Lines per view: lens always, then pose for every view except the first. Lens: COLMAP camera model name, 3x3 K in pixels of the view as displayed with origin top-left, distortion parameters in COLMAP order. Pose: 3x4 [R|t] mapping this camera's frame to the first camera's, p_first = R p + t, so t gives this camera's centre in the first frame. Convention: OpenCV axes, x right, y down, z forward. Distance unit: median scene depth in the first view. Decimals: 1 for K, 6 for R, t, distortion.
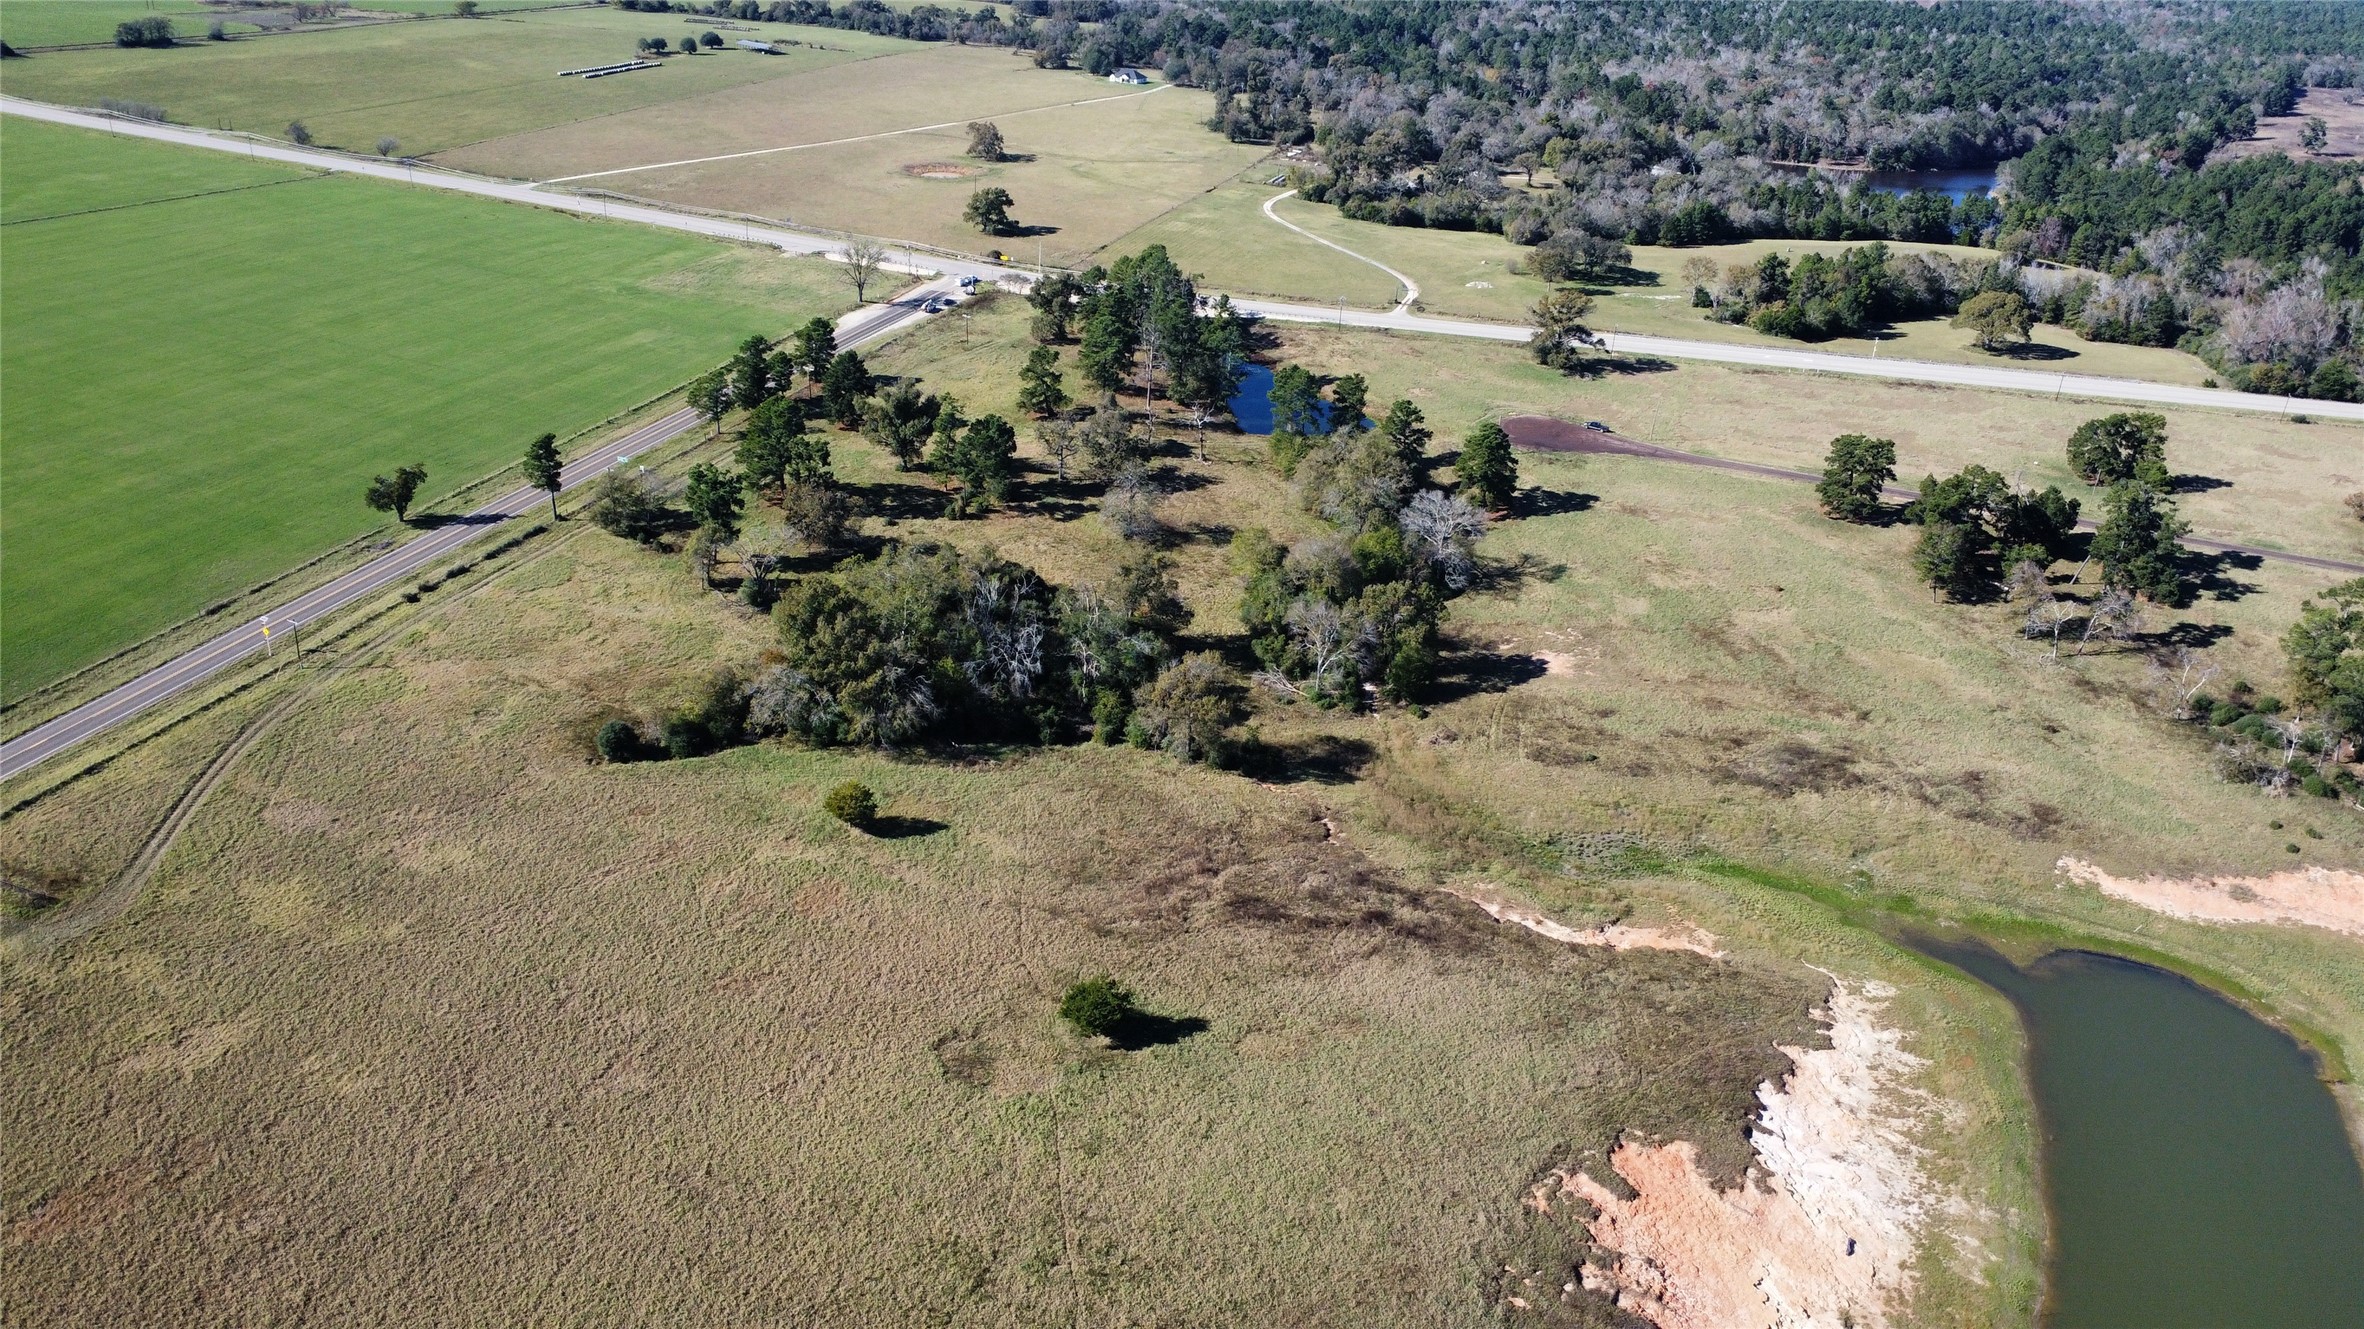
lens RADIAL K [[1708.2, 0, 1184.4], [0, 1708.2, 659.6], [0, 0, 1]] dist [-0.014087, -0.035618]
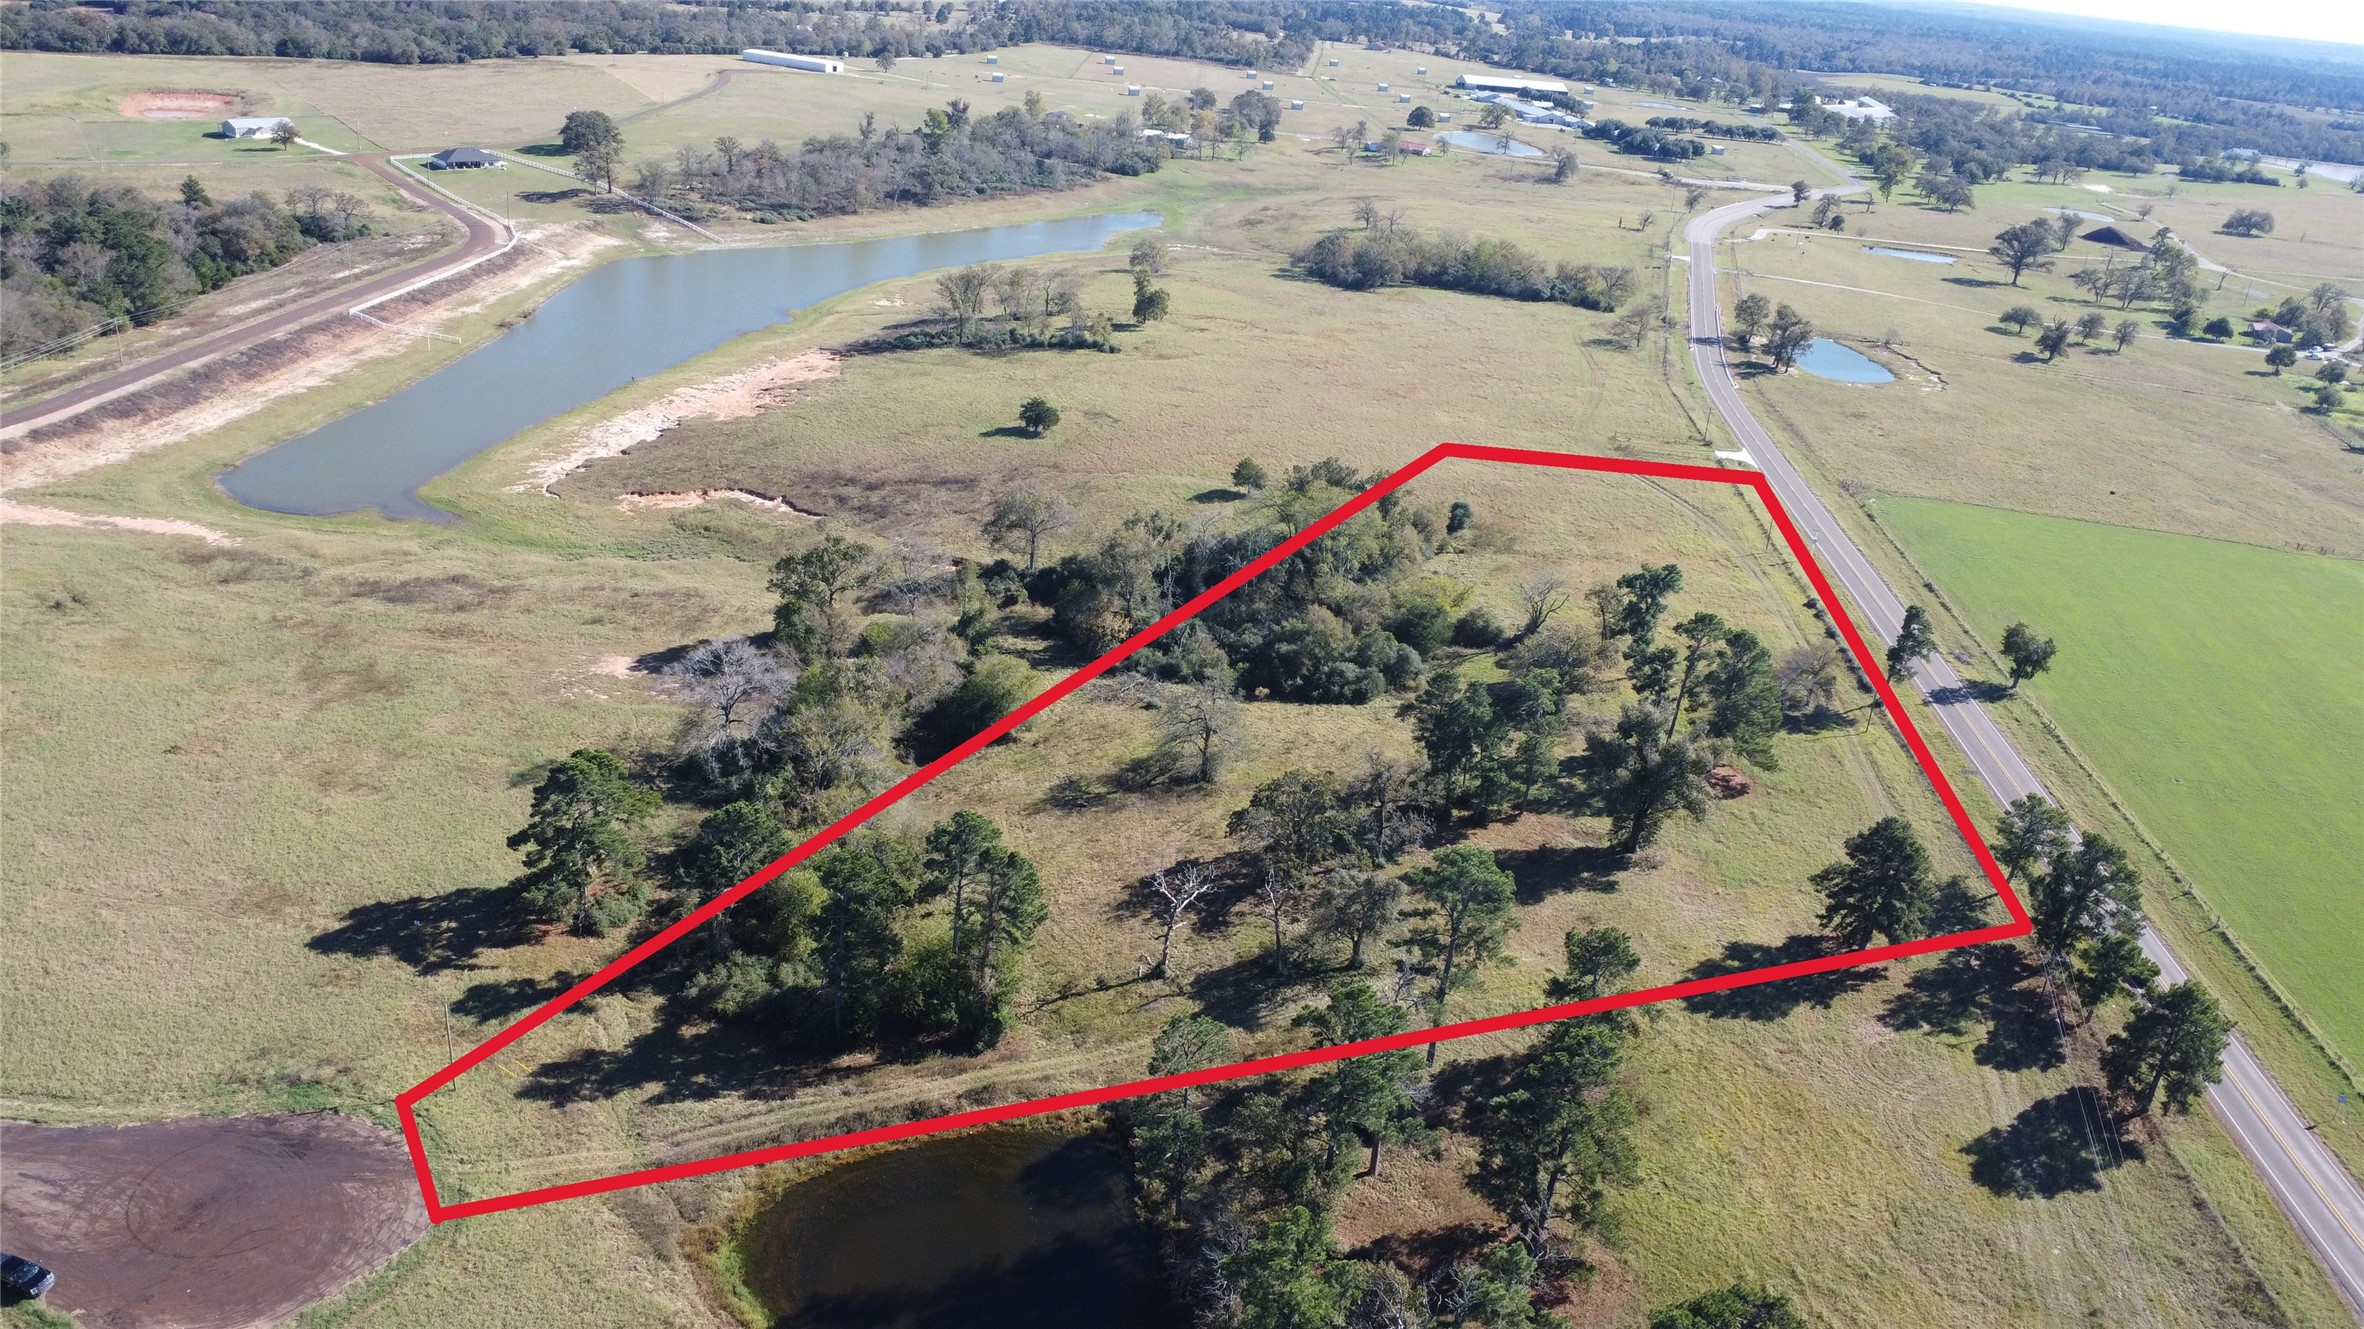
lens RADIAL K [[1708.2, 0, 1184.4], [0, 1708.2, 659.6], [0, 0, 1]] dist [-0.014087, -0.035618]
pose [[-0.967794, -0.040975, -0.248387, 0.152170], [-0.215638, 0.644070, 0.733944, -0.628574], [0.129905, 0.763868, -0.632163, 1.485510]]
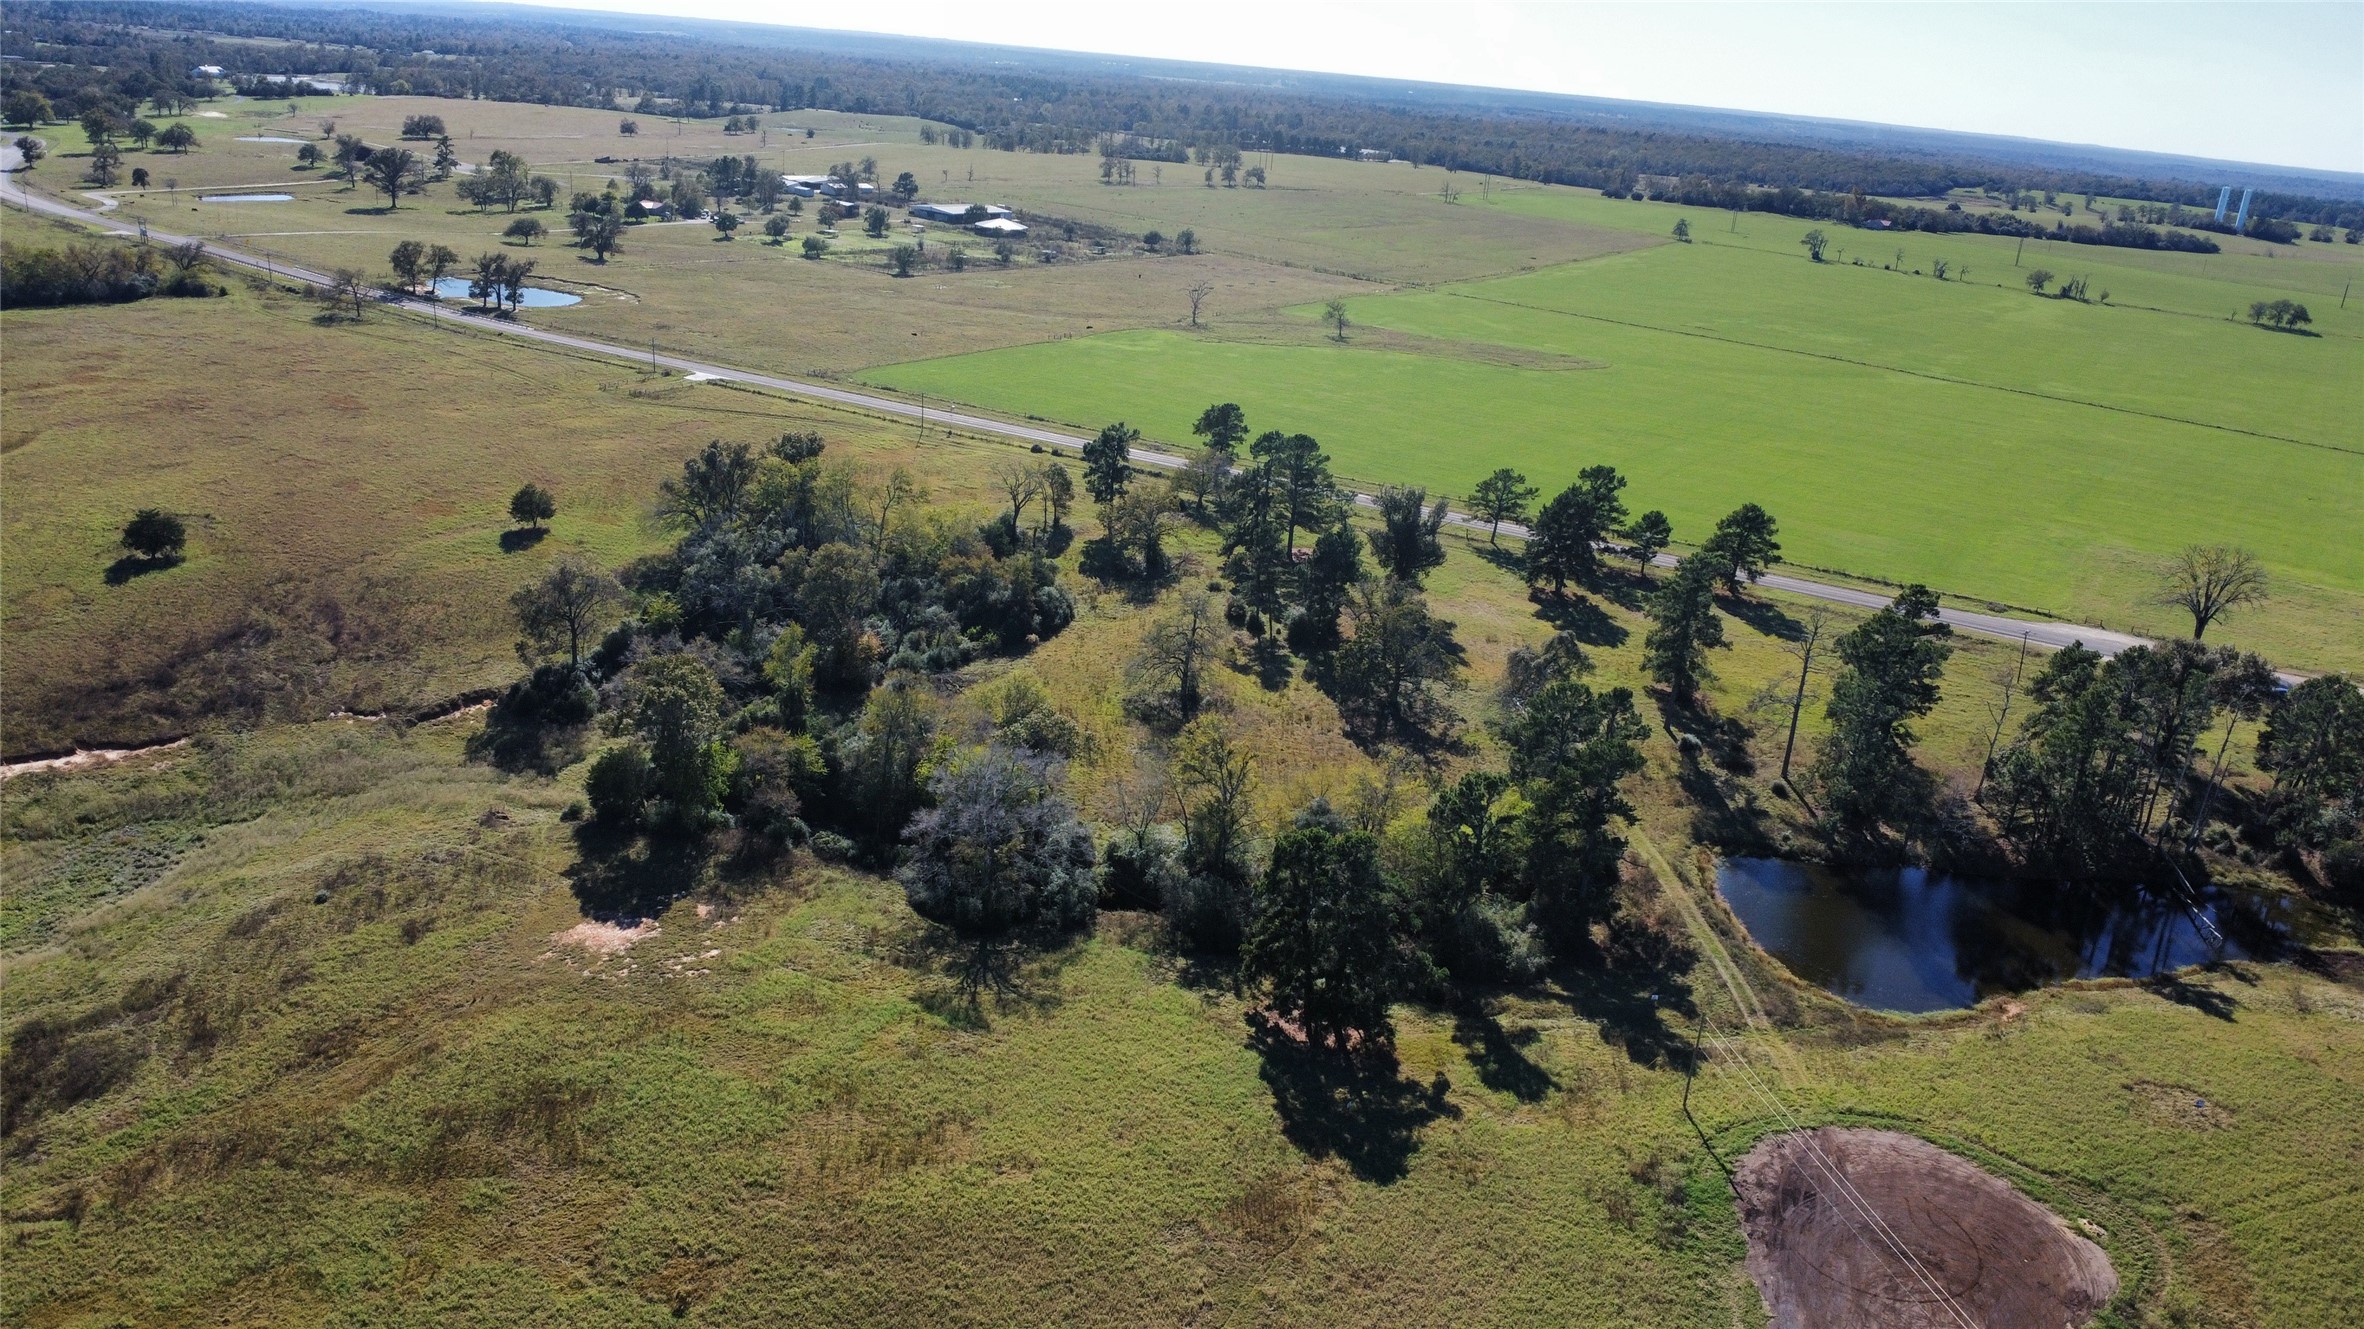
lens RADIAL K [[1708.2, 0, 1184.4], [0, 1708.2, 659.6], [0, 0, 1]] dist [-0.014087, -0.035618]
pose [[-0.167949, 0.268305, -0.948581, 0.657630], [-0.507539, 0.801381, 0.316531, -0.324008], [0.845102, 0.534603, 0.001585, 1.065269]]
